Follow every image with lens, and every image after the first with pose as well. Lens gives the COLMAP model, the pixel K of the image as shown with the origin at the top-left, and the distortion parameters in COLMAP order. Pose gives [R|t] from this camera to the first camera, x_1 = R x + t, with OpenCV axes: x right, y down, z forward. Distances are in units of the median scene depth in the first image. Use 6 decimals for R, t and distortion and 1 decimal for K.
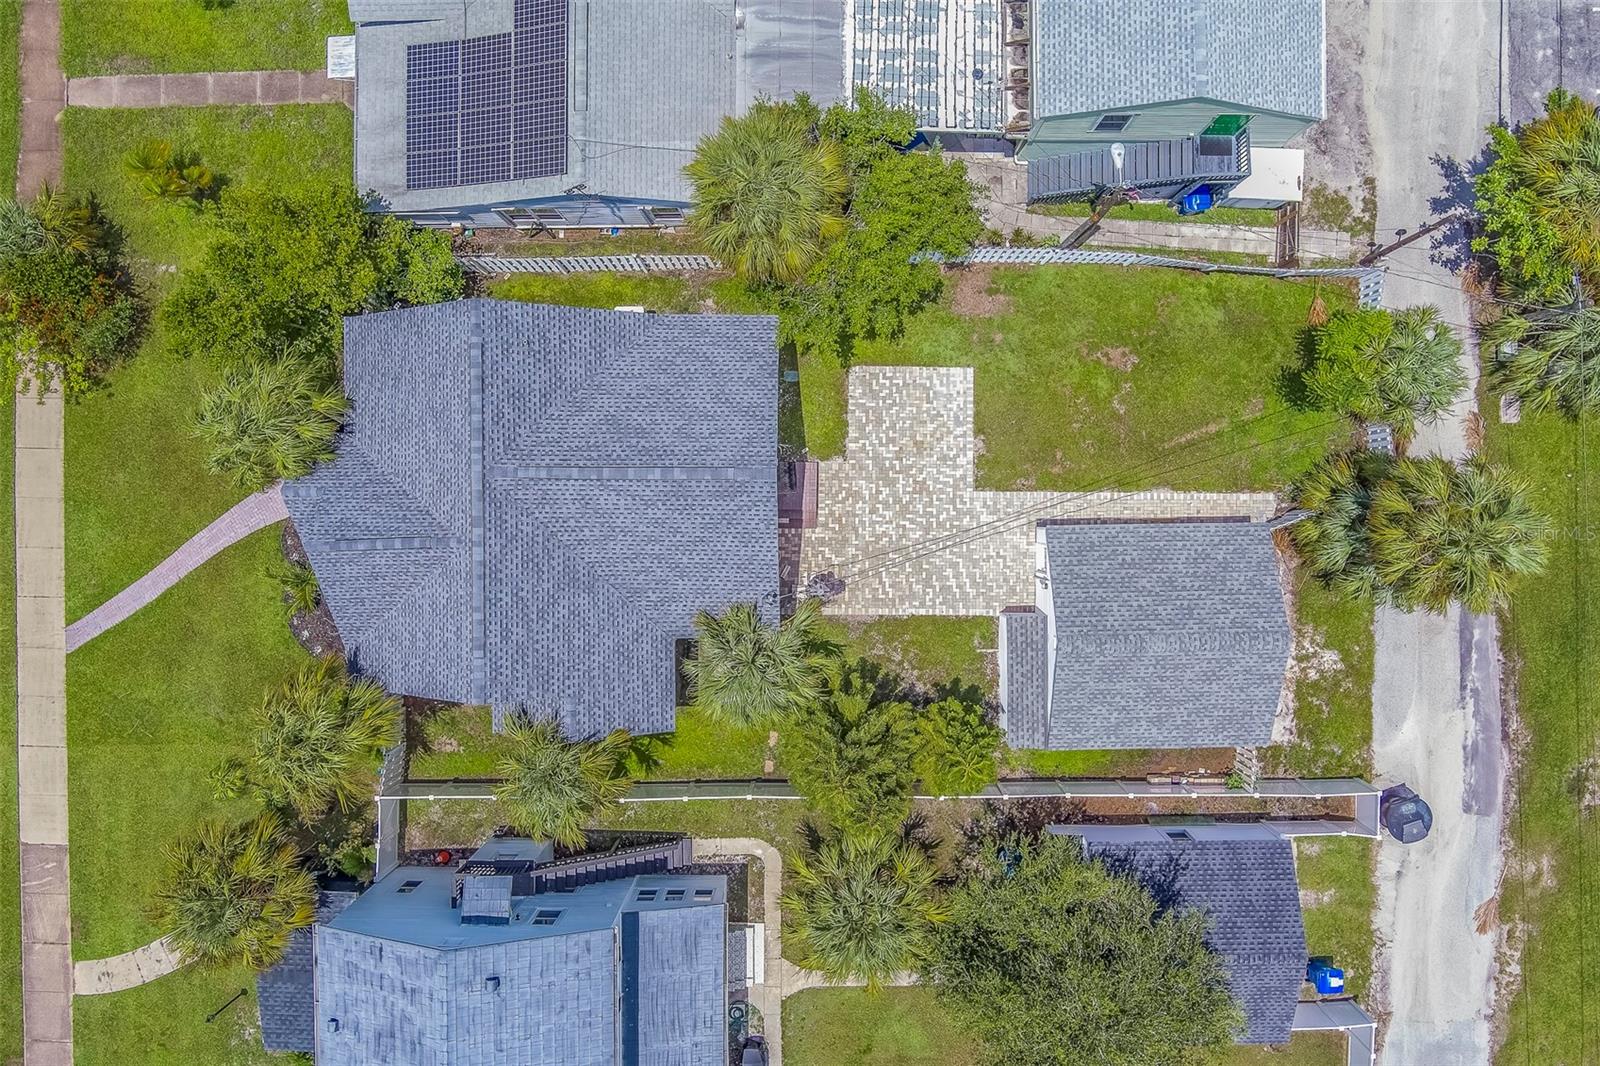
lens RADIAL K [[785.6, 0, 825.8], [0, 785.6, 532.3], [0, 0, 1]] dist [-0.002400, -0.000159]
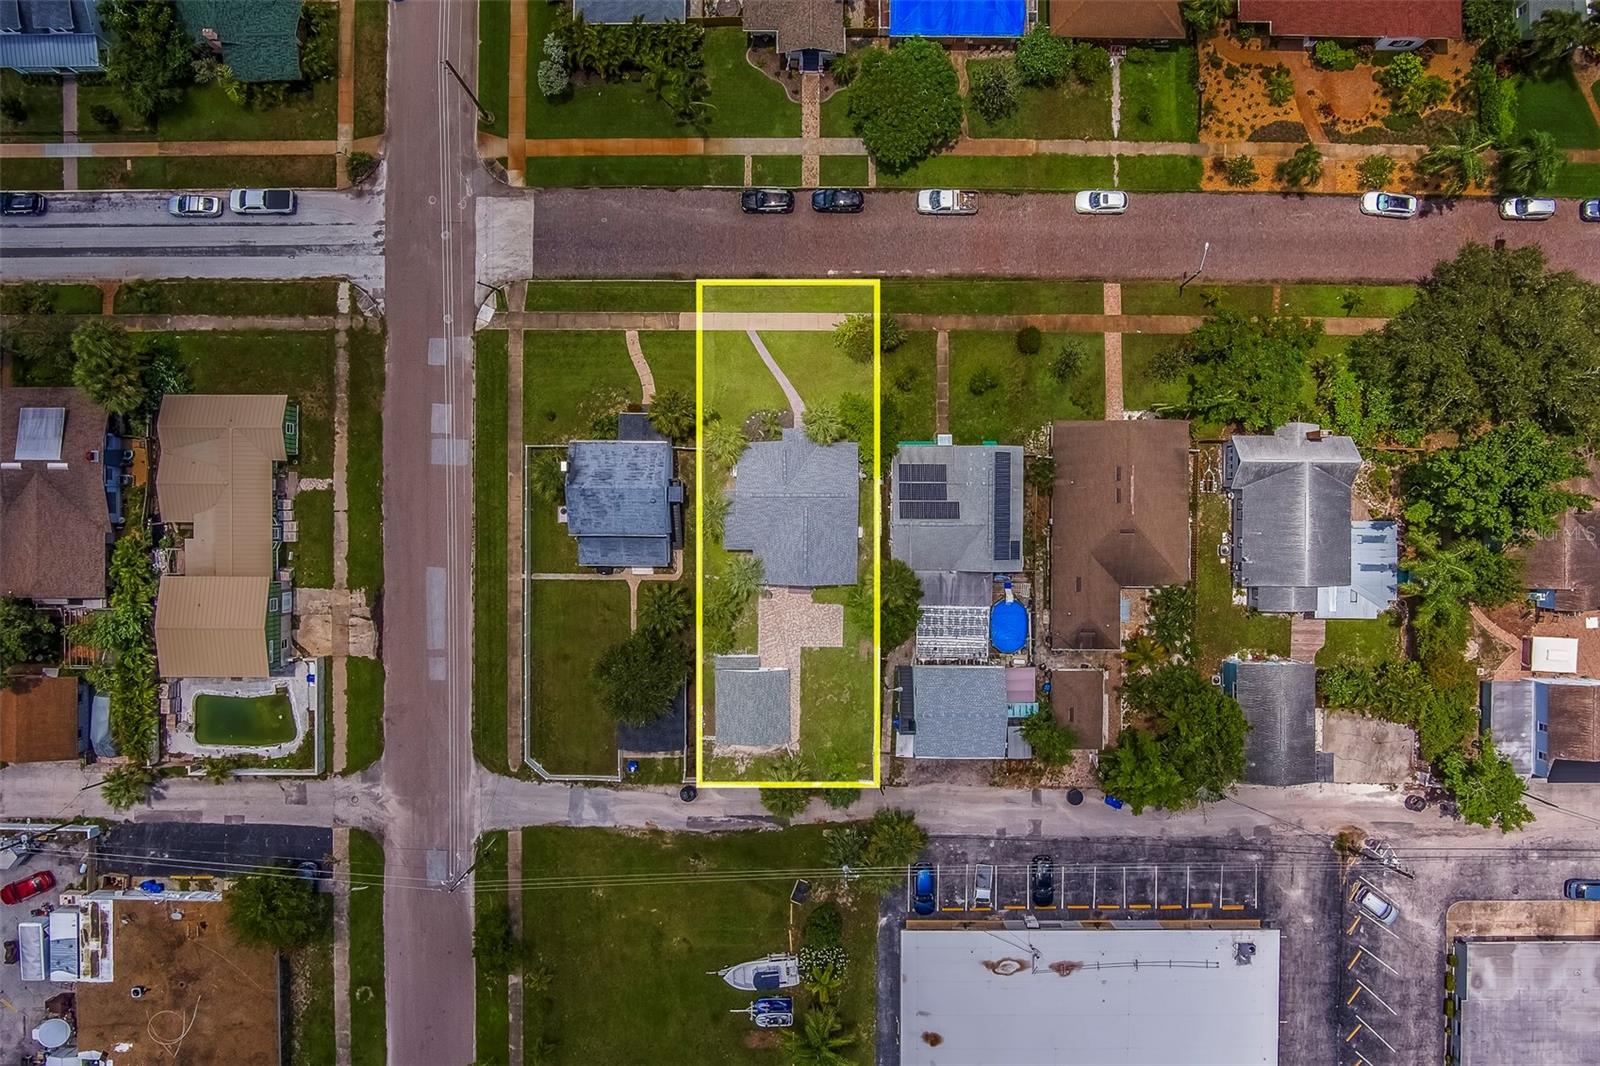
lens RADIAL K [[1313.9, 0, 800.0], [0, 1313.9, 533.0], [0, 0, 1]] dist [-0.098705, 0.000486]
pose [[-0.006634, 0.999943, -0.008409, -0.201800], [-0.999978, -0.006636, -0.000274, -0.048540], [-0.000330, 0.008407, 0.999965, -4.012737]]
